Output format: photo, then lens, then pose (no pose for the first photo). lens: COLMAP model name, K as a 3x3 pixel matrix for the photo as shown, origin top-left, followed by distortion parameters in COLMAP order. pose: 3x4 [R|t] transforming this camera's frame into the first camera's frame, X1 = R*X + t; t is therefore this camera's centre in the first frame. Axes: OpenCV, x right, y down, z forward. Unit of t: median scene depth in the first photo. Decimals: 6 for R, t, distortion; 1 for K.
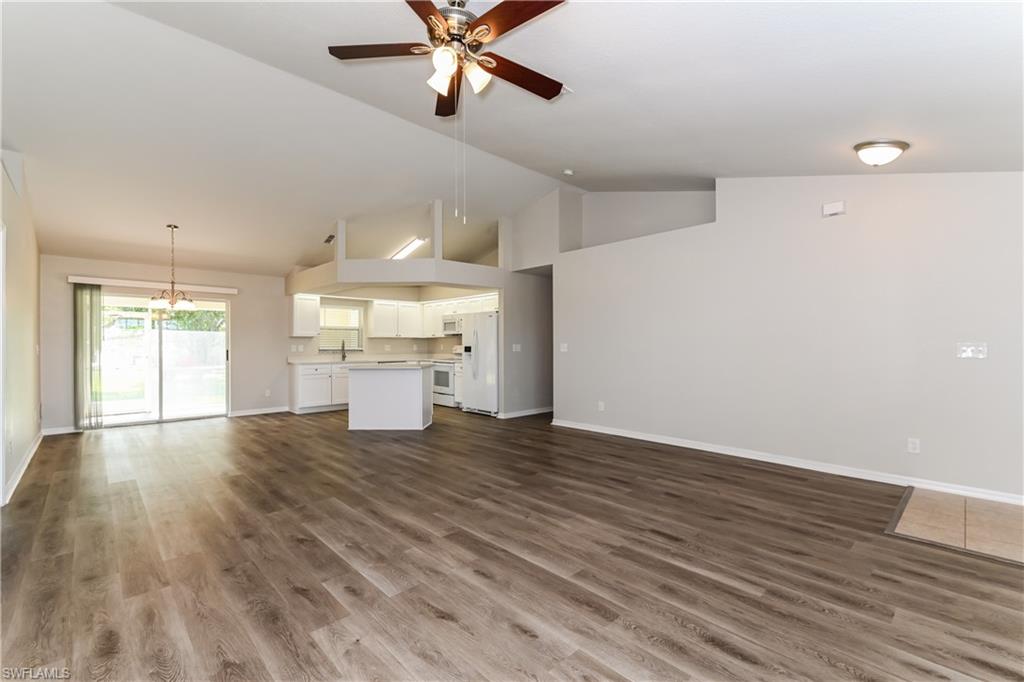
lens RADIAL K [[434.7, 0, 521.2], [0, 434.7, 346.6], [0, 0, 1]] dist [0.018273, -0.000932]
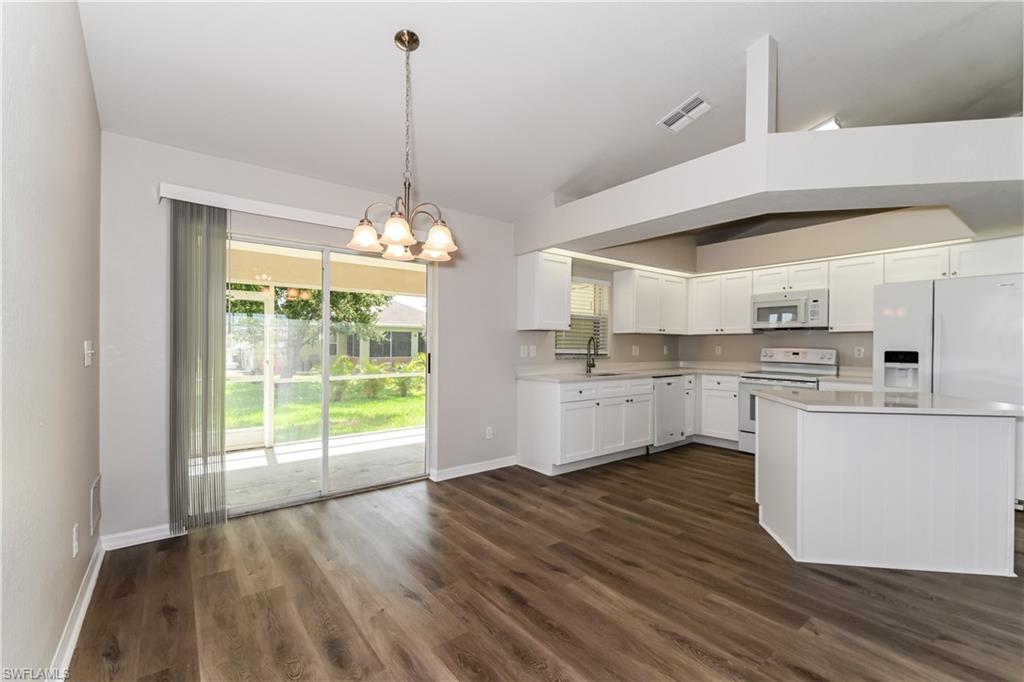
lens RADIAL K [[434.7, 0, 521.2], [0, 434.7, 346.6], [0, 0, 1]] dist [0.018273, -0.000932]
pose [[0.995350, 0.009025, -0.095899, -0.494809], [-0.009023, 0.999959, 0.000453, -0.002229], [0.095899, 0.000414, 0.995391, 0.474997]]
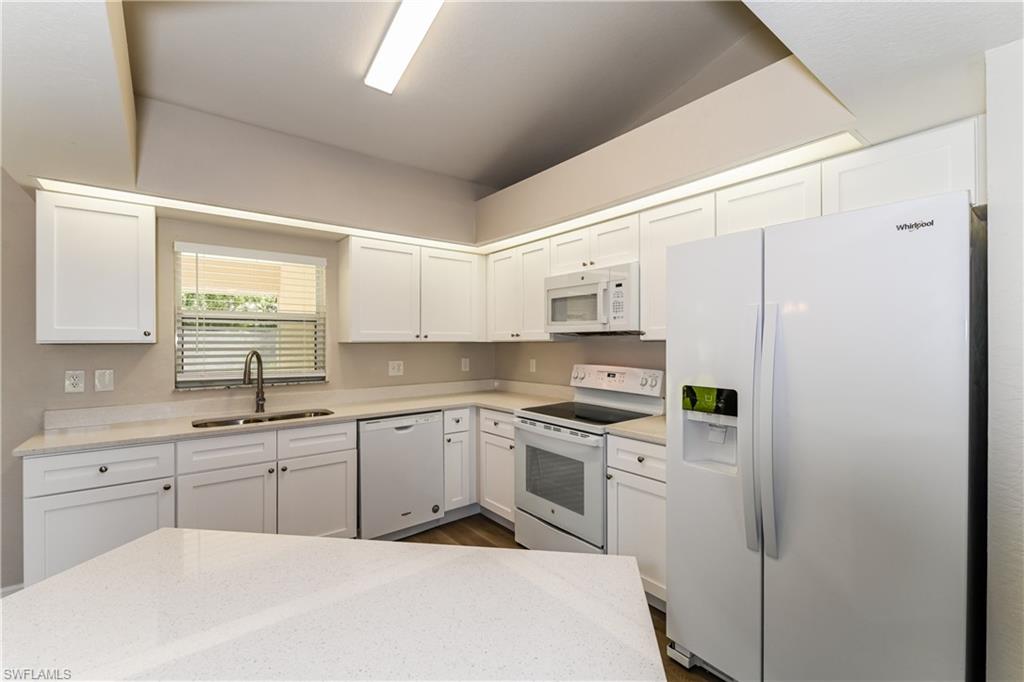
lens RADIAL K [[433.7, 0, 515.3], [0, 433.7, 342.7], [0, 0, 1]] dist [0.016242, 0.000010]
pose [[0.994724, -0.000475, -0.102588, -0.198716], [0.000267, 0.999998, -0.002043, -0.023116], [0.102589, 0.002005, 0.994722, 0.770233]]
